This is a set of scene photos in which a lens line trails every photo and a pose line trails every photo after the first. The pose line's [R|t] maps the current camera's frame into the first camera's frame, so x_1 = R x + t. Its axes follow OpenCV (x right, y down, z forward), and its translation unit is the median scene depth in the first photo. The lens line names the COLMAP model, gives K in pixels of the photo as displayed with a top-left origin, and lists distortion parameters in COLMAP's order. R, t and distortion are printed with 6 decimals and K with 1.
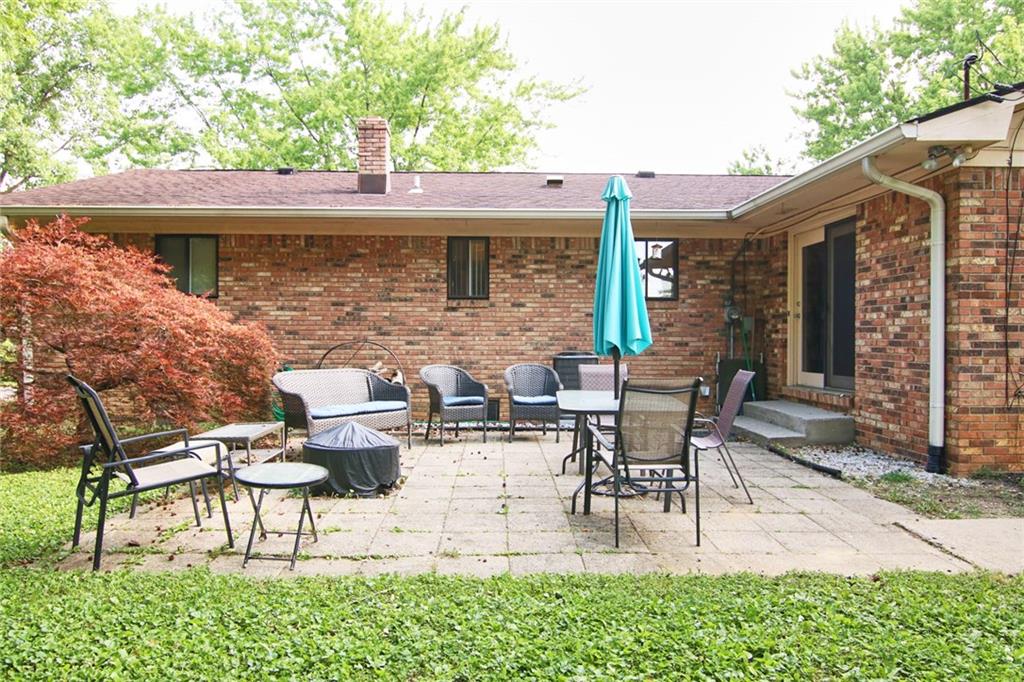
lens RADIAL K [[715.9, 0, 511.1], [0, 715.9, 339.1], [0, 0, 1]] dist [-0.002079, 0.000612]
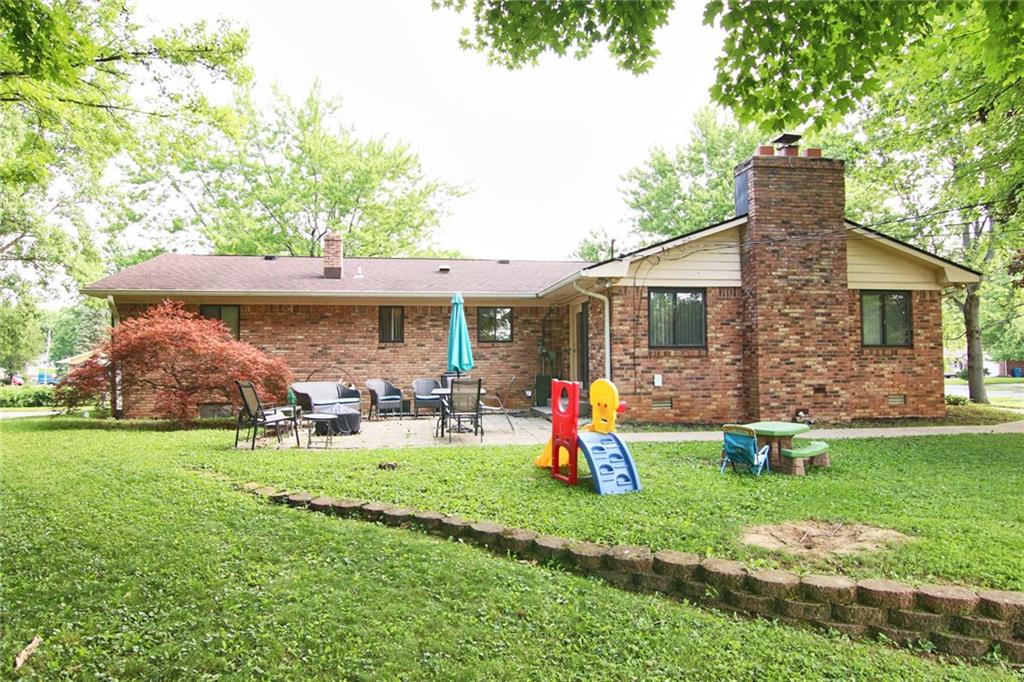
lens RADIAL K [[664.2, 0, 513.1], [0, 664.2, 342.0], [0, 0, 1]] dist [-0.009474, -0.002313]
pose [[0.992370, -0.006831, 0.123106, 0.035892], [0.011407, 0.999268, -0.036508, 0.005377], [-0.122767, 0.037634, 0.991722, -0.654137]]
